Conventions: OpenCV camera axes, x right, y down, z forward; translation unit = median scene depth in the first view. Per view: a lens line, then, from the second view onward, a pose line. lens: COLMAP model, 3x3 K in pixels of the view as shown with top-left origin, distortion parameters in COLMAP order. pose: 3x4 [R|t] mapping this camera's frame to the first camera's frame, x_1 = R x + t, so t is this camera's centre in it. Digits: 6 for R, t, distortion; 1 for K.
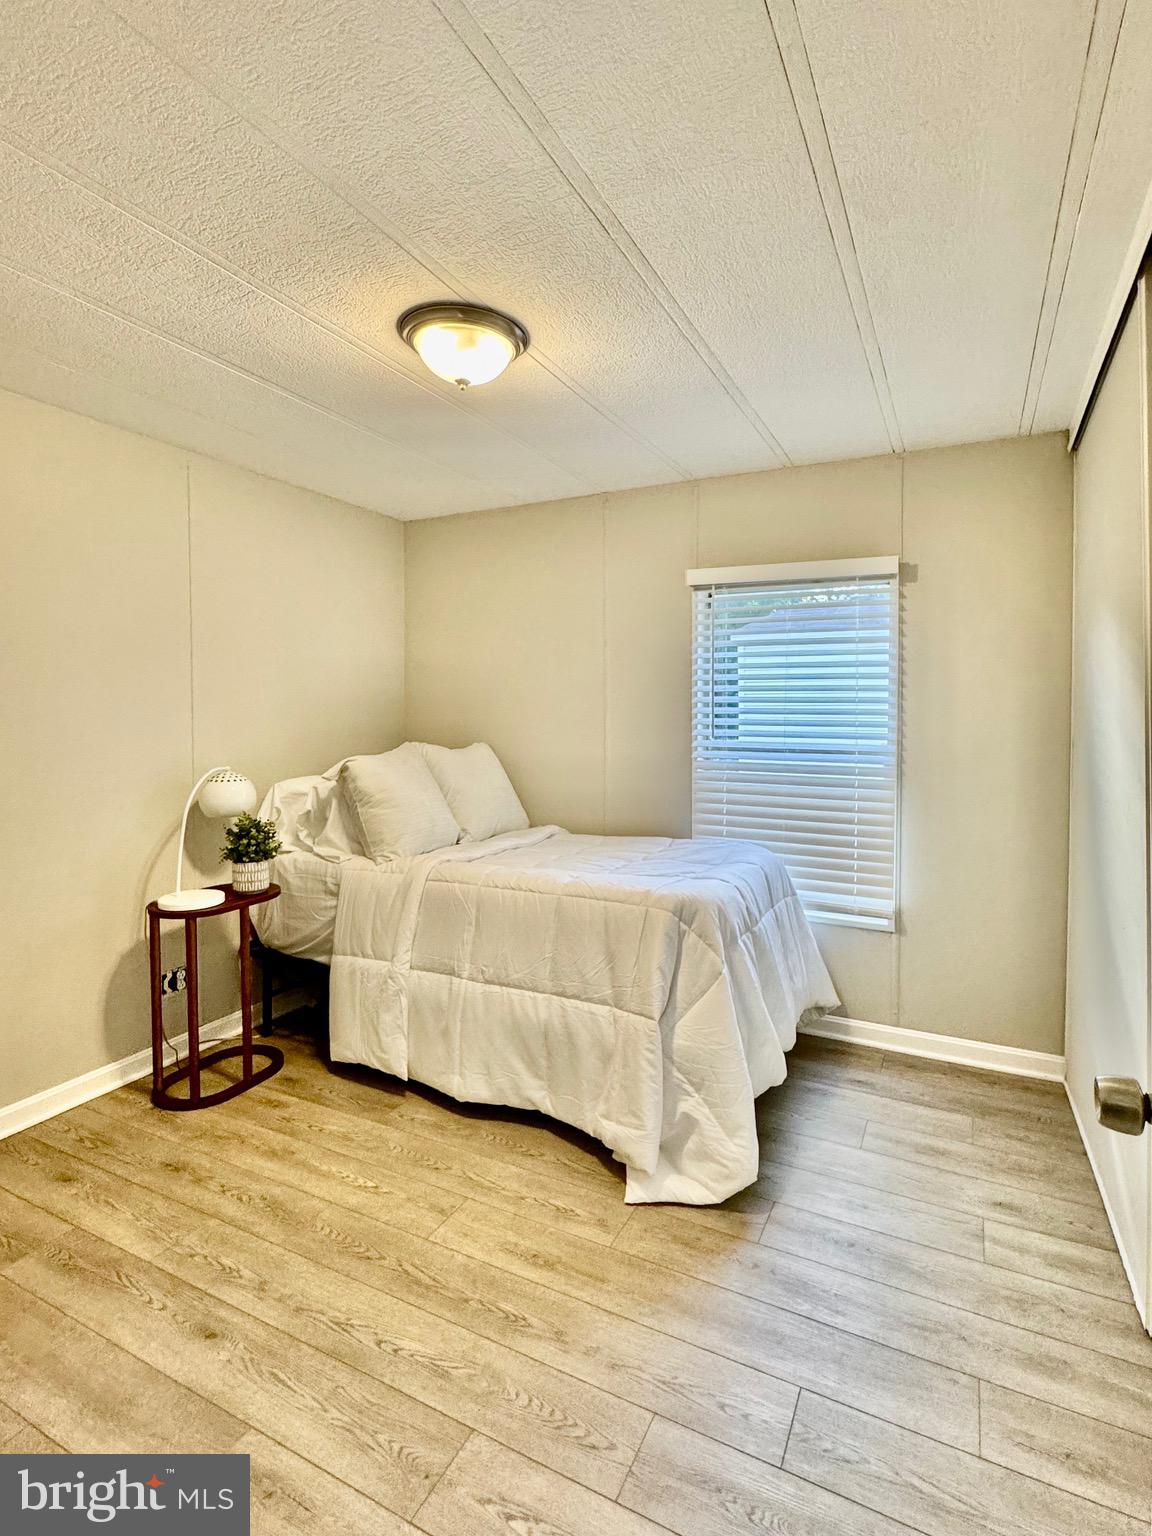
lens RADIAL K [[771.9, 0, 577.1], [0, 771.9, 734.0], [0, 0, 1]] dist [-0.001151, 0.000493]
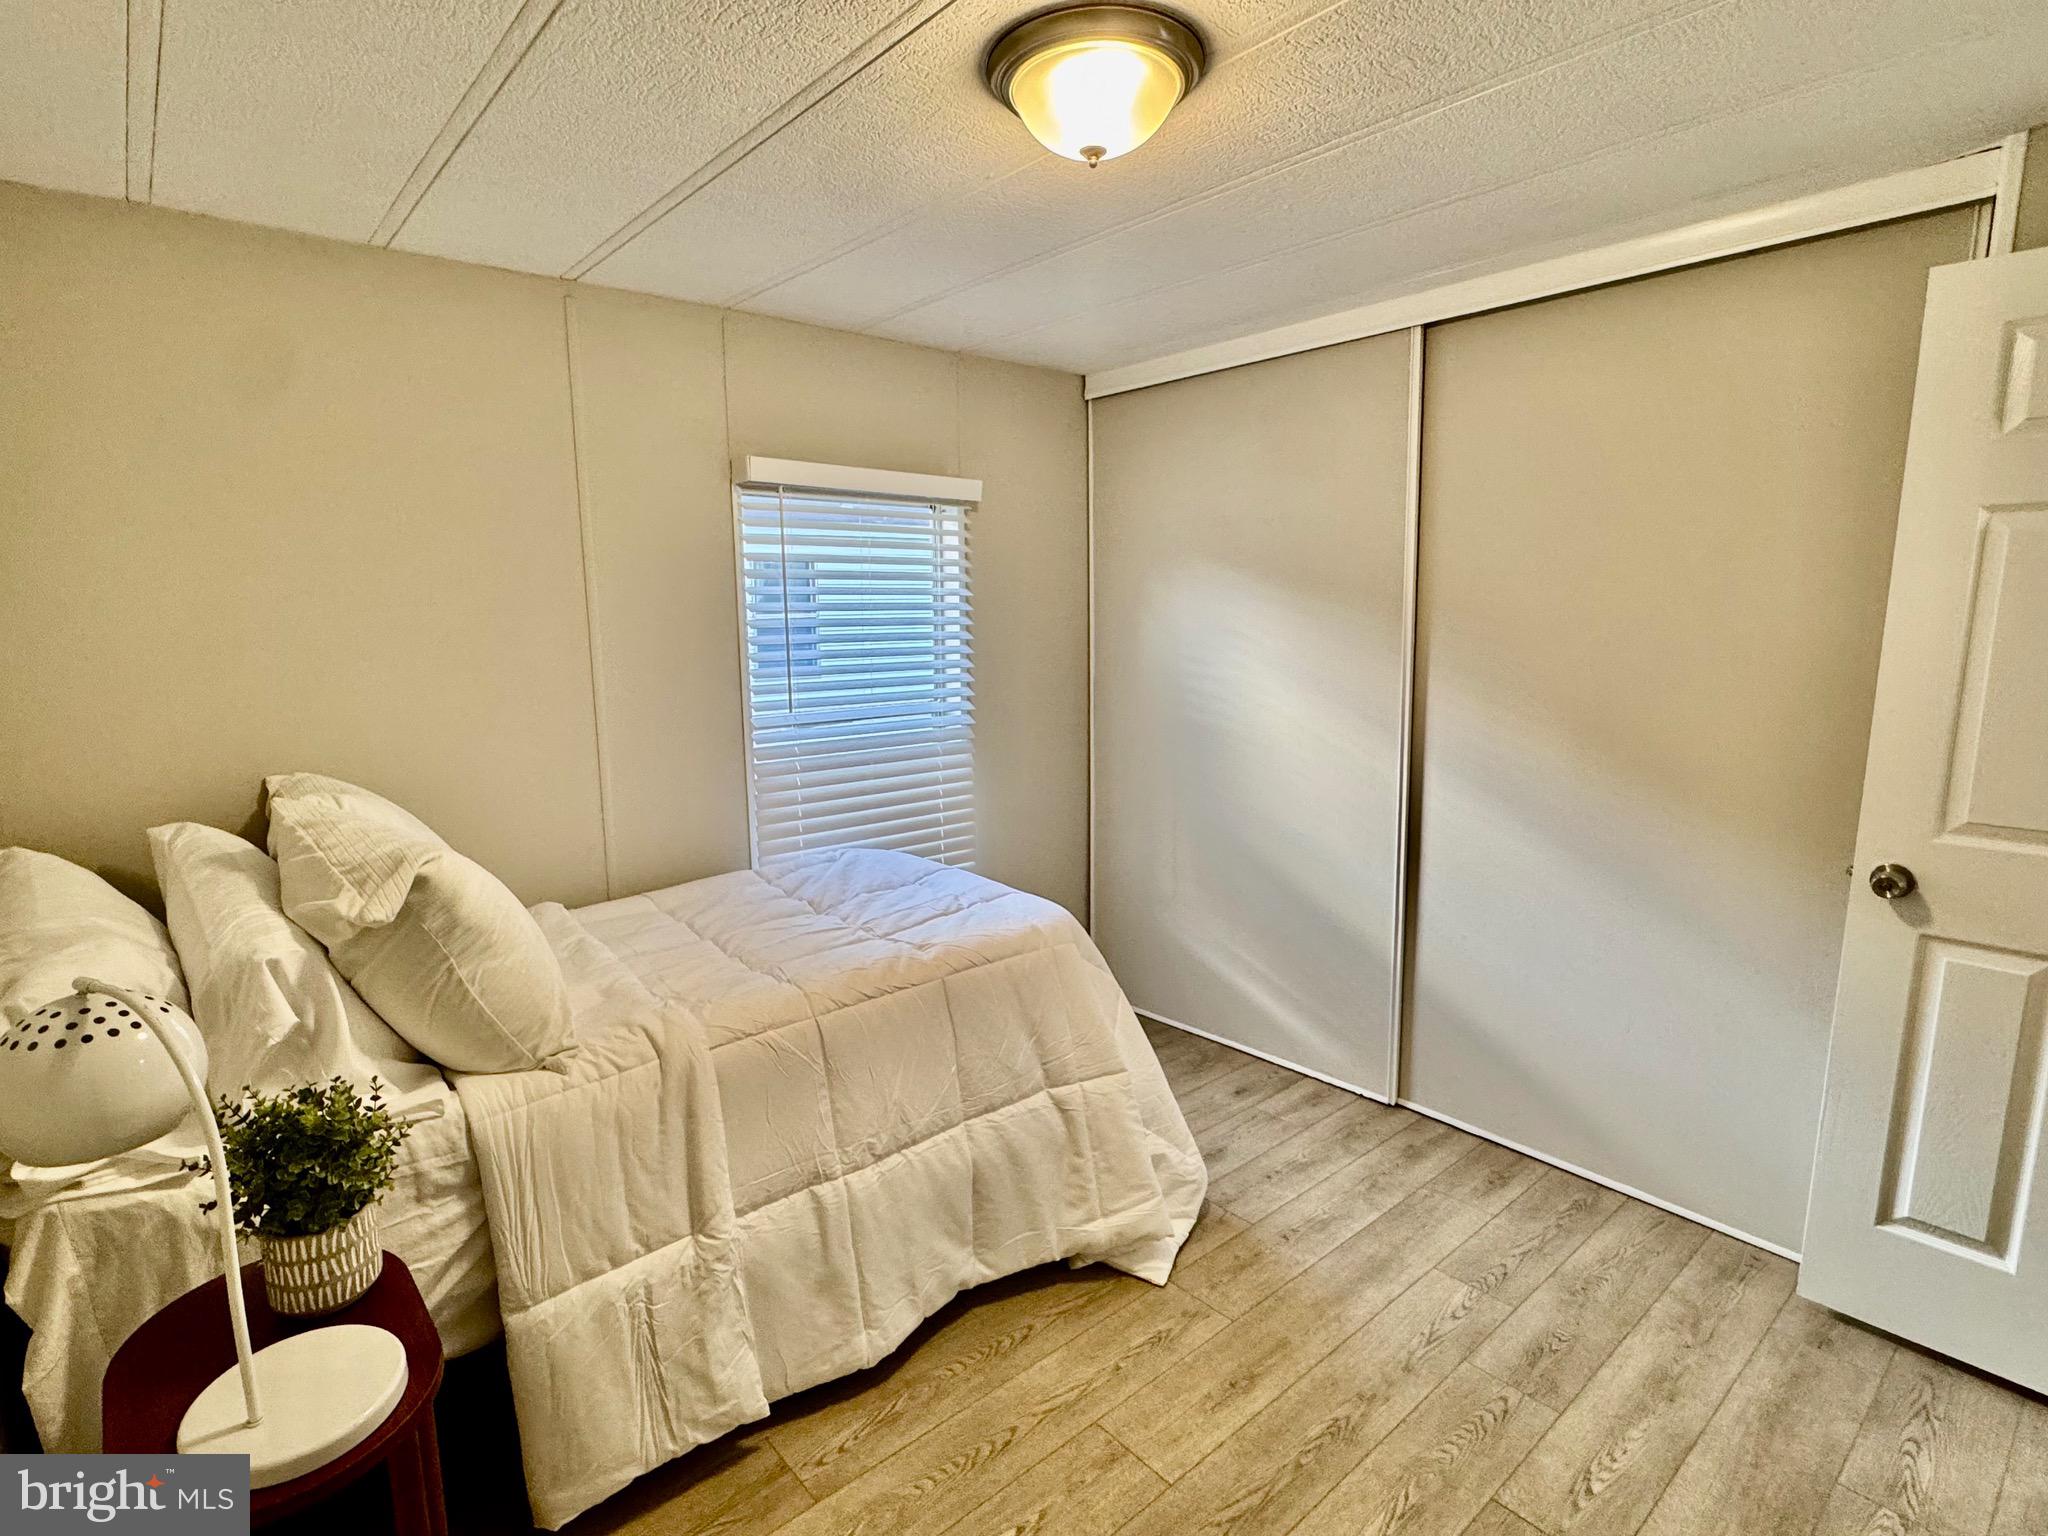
lens RADIAL K [[1029.2, 0, 986.2], [0, 1029.2, 771.0], [0, 0, 1]] dist [-0.001151, 0.000493]
pose [[0.397096, -0.152276, 0.905056, -0.863258], [0.043190, 0.988148, 0.147306, -0.102955], [-0.916760, -0.019405, 0.398966, 0.690360]]
